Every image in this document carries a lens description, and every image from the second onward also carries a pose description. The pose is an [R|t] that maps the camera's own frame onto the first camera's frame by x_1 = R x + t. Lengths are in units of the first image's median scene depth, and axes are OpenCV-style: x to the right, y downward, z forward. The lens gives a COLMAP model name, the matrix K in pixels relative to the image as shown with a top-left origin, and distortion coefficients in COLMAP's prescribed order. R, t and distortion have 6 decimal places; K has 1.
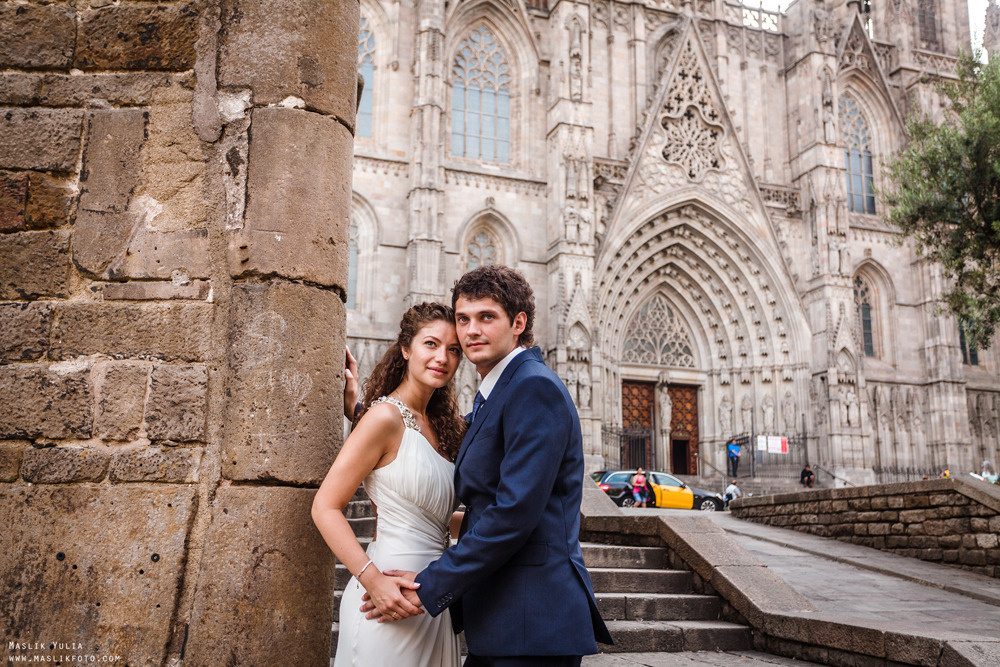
lens RADIAL K [[1019.3, 0, 500.0], [0, 1019.3, 333.5], [0, 0, 1]] dist [0.004849, 0.126492]
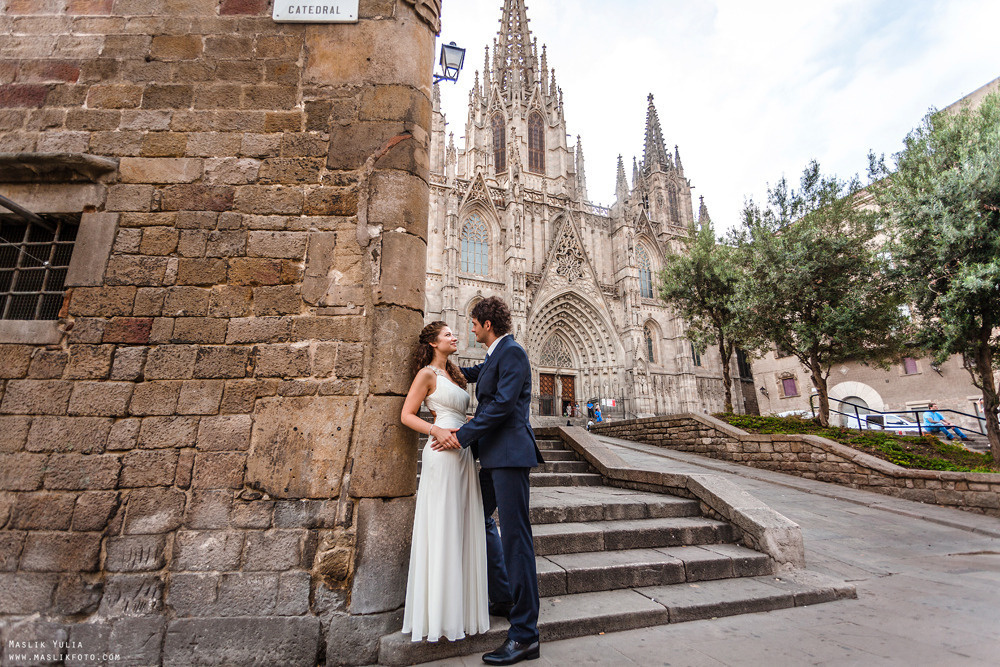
lens RADIAL K [[465.8, 0, 499.5], [0, 465.8, 331.2], [0, 0, 1]] dist [0.087718, 0.000061]
pose [[0.999383, -0.003393, 0.034960, -0.001278], [0.005090, 0.998806, -0.048591, 0.003442], [-0.034754, 0.048739, 0.998207, -0.003070]]
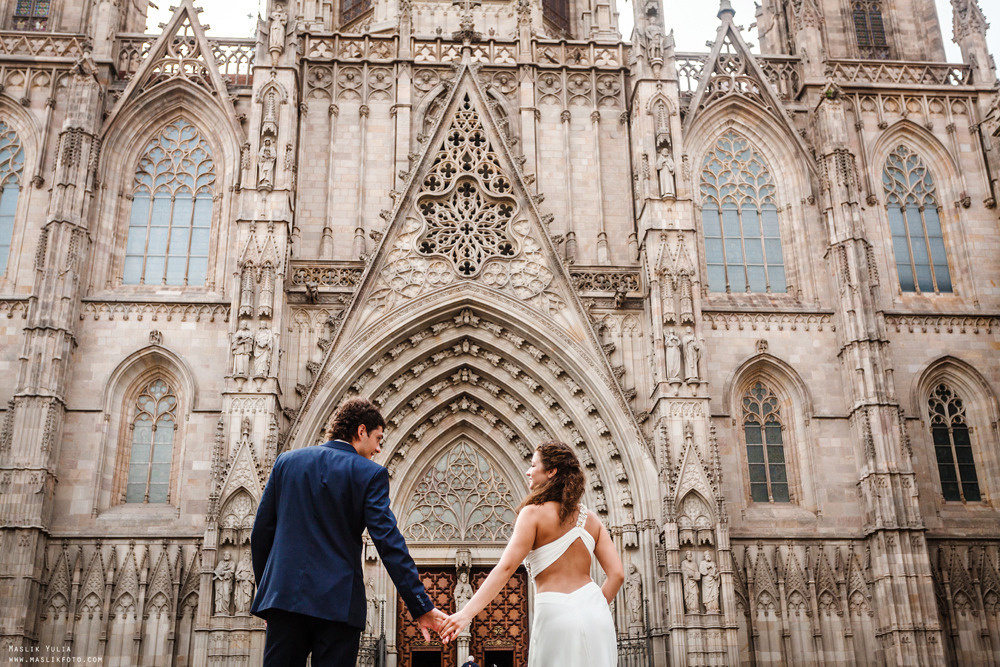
lens RADIAL K [[1135.1, 0, 500.0], [0, 1135.1, 333.5], [0, 0, 1]] dist [0.024227, -0.006732]
pose [[0.961915, -0.127052, -0.242026, 0.401646], [0.083446, 0.979638, -0.182611, 0.037311], [0.260299, 0.155460, 0.952931, 0.256802]]
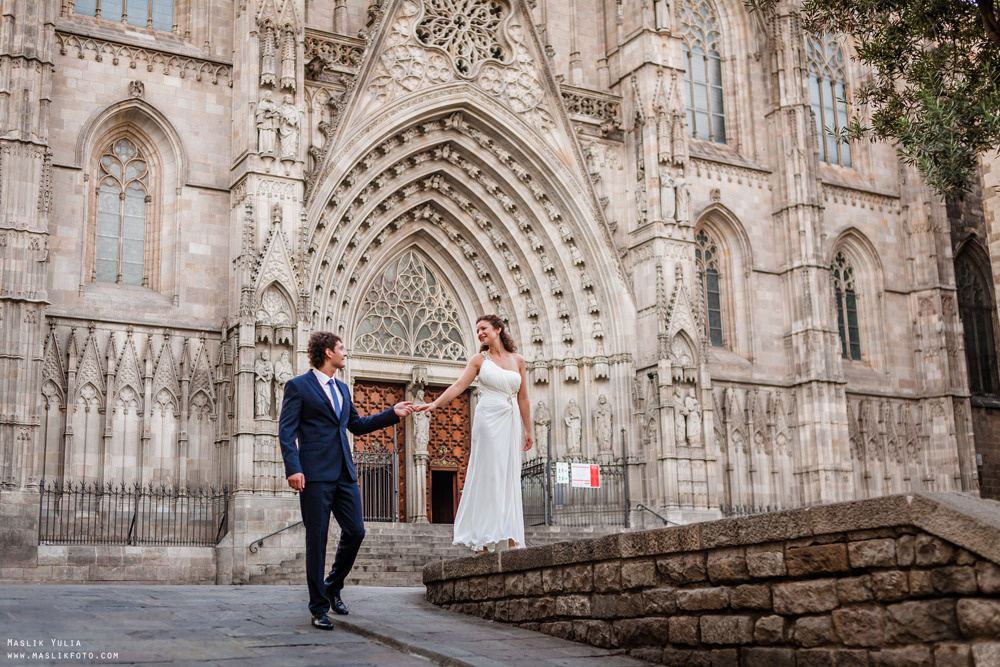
lens RADIAL K [[1351.3, 0, 500.0], [0, 1351.3, 333.5], [0, 0, 1]] dist [-0.000656, 0.026352]
pose [[0.982699, 0.006453, 0.185098, 0.052471], [-0.005261, 0.999962, -0.006930, 0.022456], [-0.185136, 0.005836, 0.982696, 0.140774]]
